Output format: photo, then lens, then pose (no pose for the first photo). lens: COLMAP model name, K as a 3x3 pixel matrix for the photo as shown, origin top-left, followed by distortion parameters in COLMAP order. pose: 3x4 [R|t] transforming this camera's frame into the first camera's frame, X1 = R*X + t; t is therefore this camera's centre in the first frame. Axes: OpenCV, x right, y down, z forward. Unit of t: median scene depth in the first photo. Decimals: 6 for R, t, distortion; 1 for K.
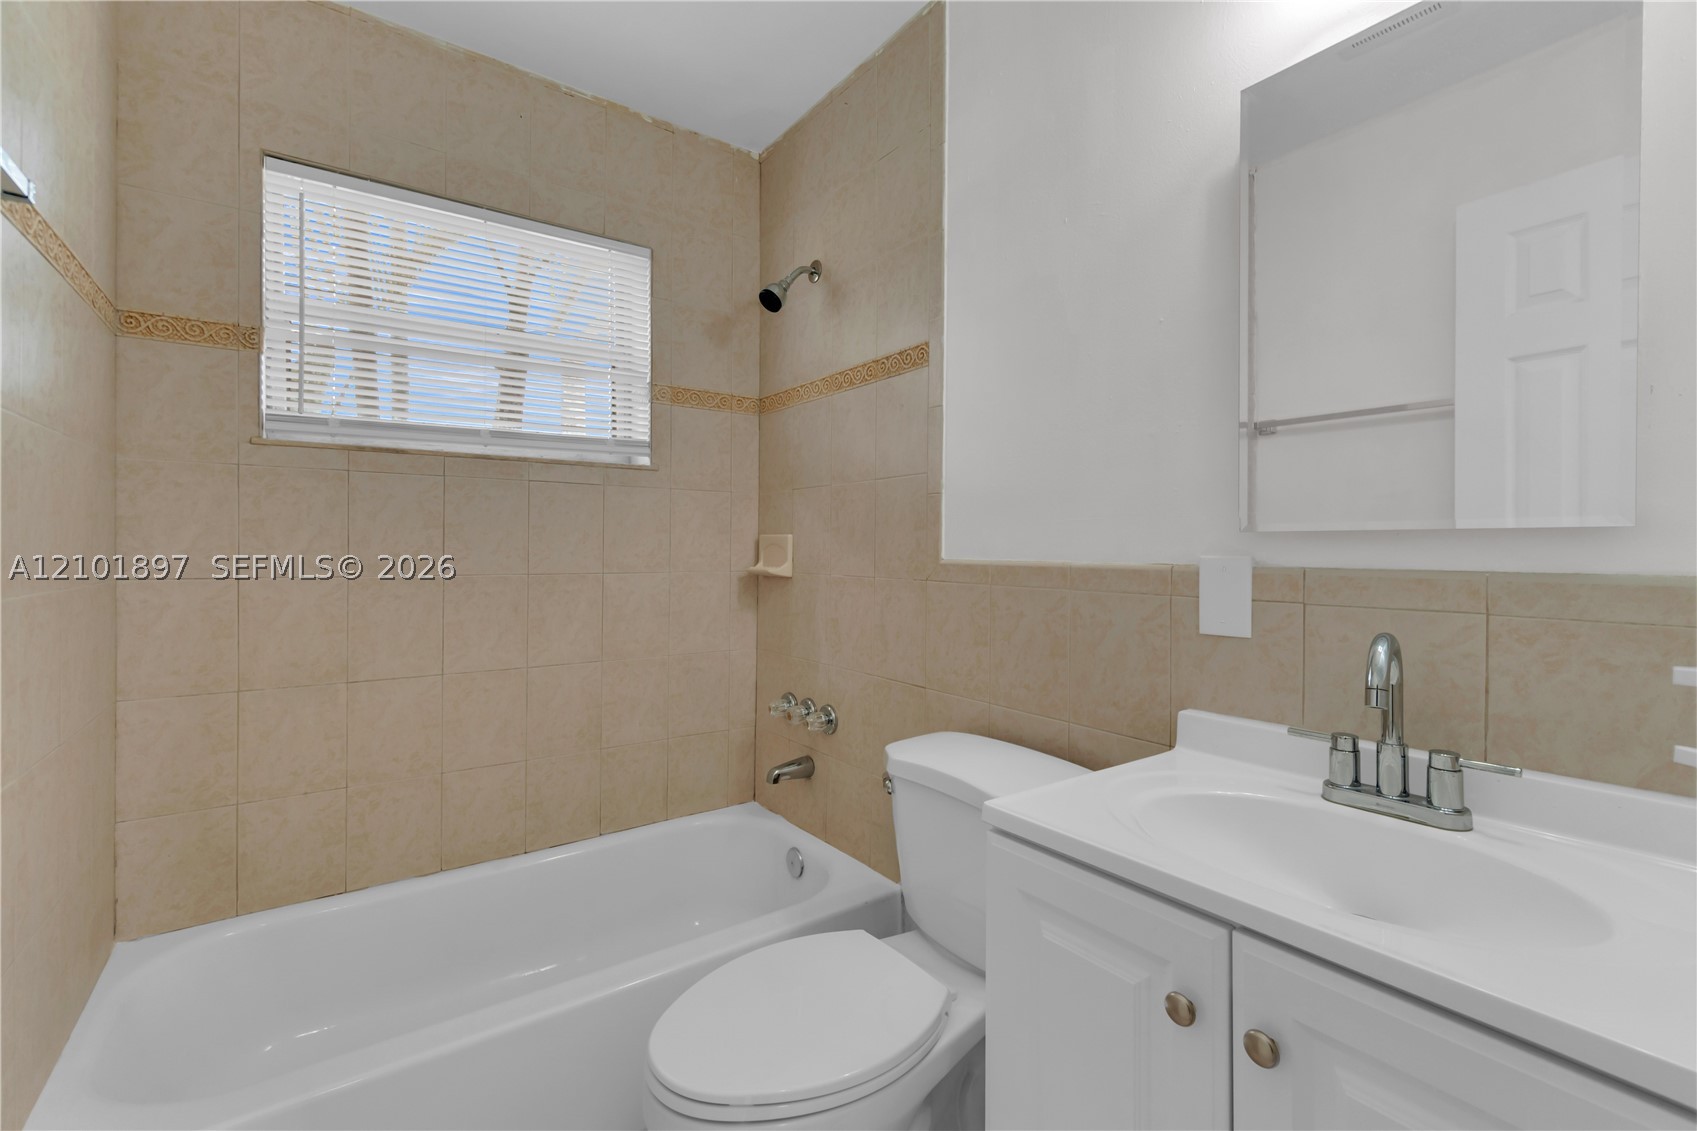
lens RADIAL K [[741.2, 0, 832.2], [0, 741.2, 557.5], [0, 0, 1]] dist [0.027208, -0.002321]
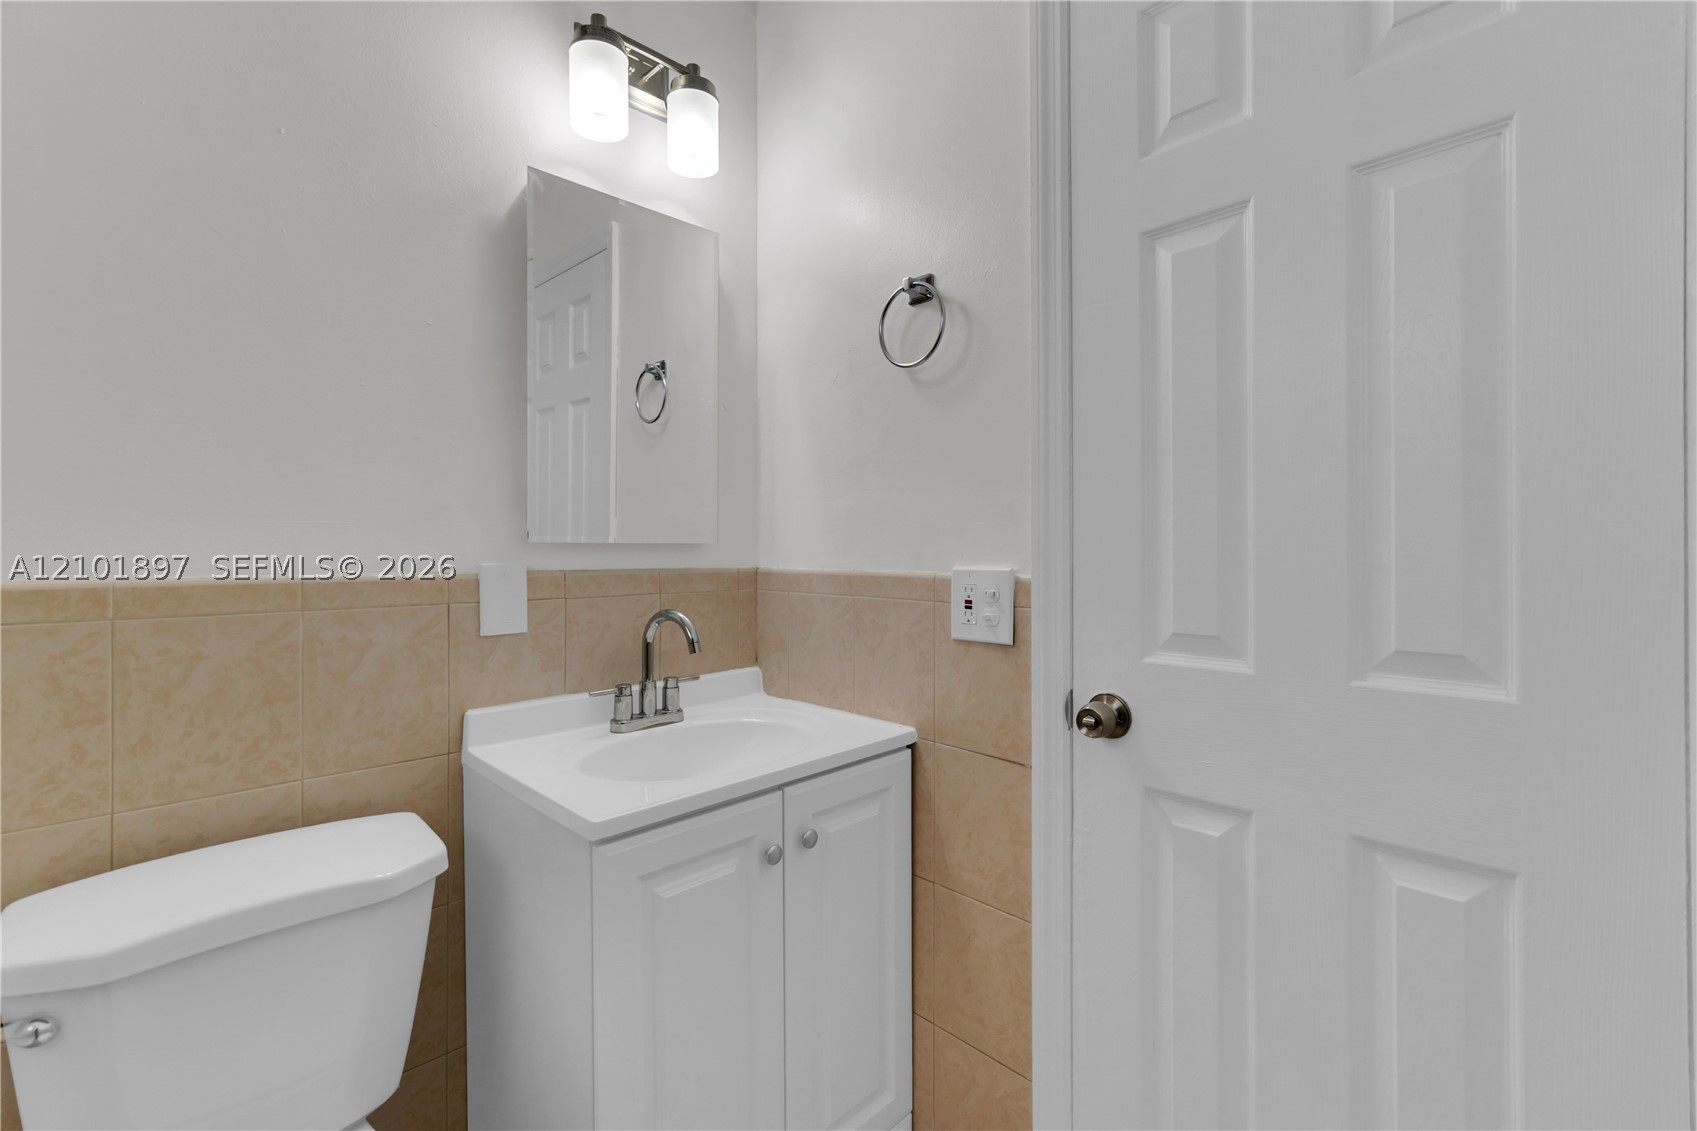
lens RADIAL K [[741.2, 0, 833.0], [0, 741.2, 554.2], [0, 0, 1]] dist [0.027208, -0.002321]
pose [[-0.143147, -0.013306, 0.989612, -0.681256], [0.012060, 0.999812, 0.015188, -0.027662], [-0.989628, 0.014109, -0.142960, 0.694434]]
